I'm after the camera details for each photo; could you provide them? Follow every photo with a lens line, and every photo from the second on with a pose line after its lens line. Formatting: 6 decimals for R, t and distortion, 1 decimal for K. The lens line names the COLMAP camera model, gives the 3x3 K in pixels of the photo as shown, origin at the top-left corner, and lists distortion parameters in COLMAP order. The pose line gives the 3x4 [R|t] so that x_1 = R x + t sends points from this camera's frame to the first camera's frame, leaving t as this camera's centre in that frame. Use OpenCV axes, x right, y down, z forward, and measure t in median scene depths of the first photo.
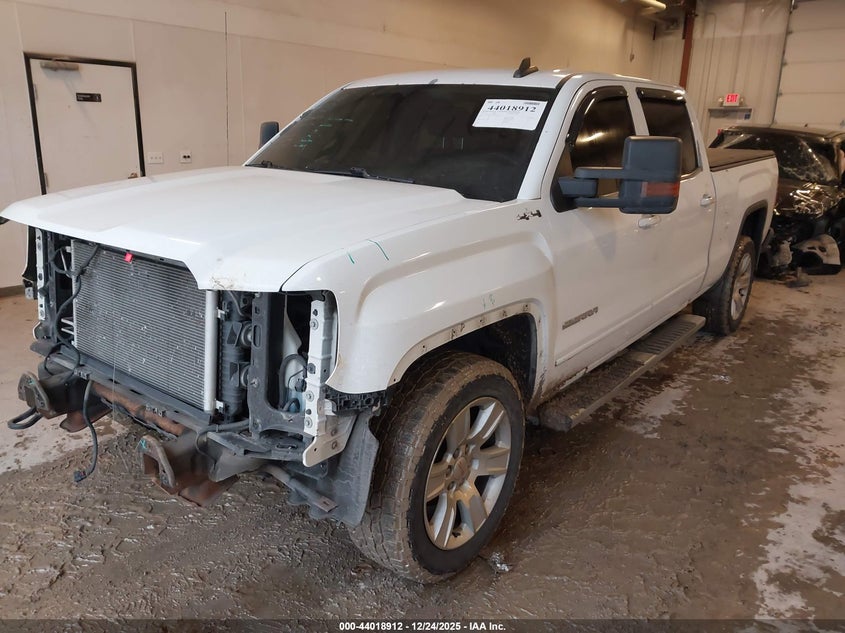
lens RADIAL K [[674.3, 0, 422.1], [0, 674.3, 316.1], [0, 0, 1]] dist [-0.006335, -0.001481]
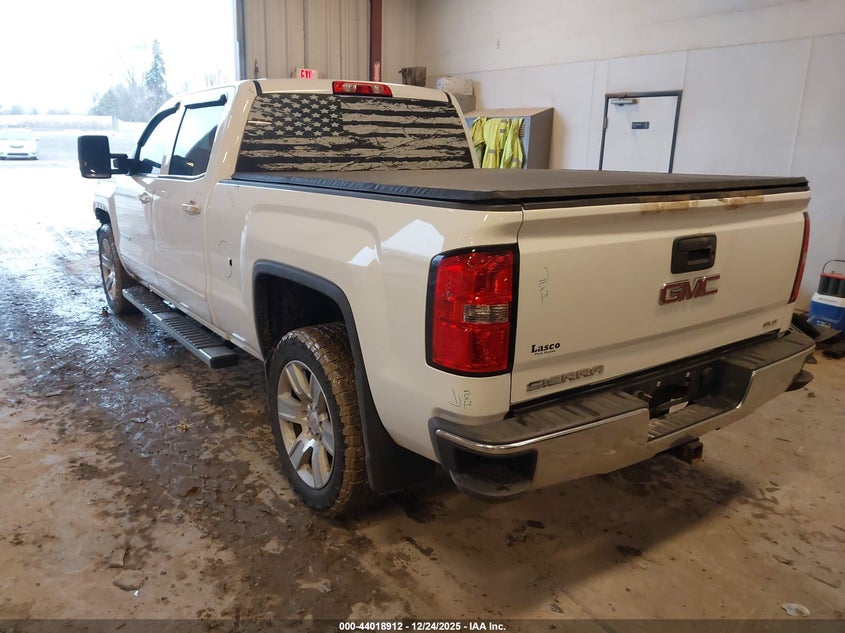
lens RADIAL K [[674.3, 0, 421.3], [0, 674.3, 317.6], [0, 0, 1]] dist [-0.006335, -0.001481]
pose [[-0.298527, 0.220161, -0.928661, 0.851193], [-0.283816, 0.908532, 0.306624, -0.287103], [0.911225, 0.355104, -0.208736, 1.076801]]
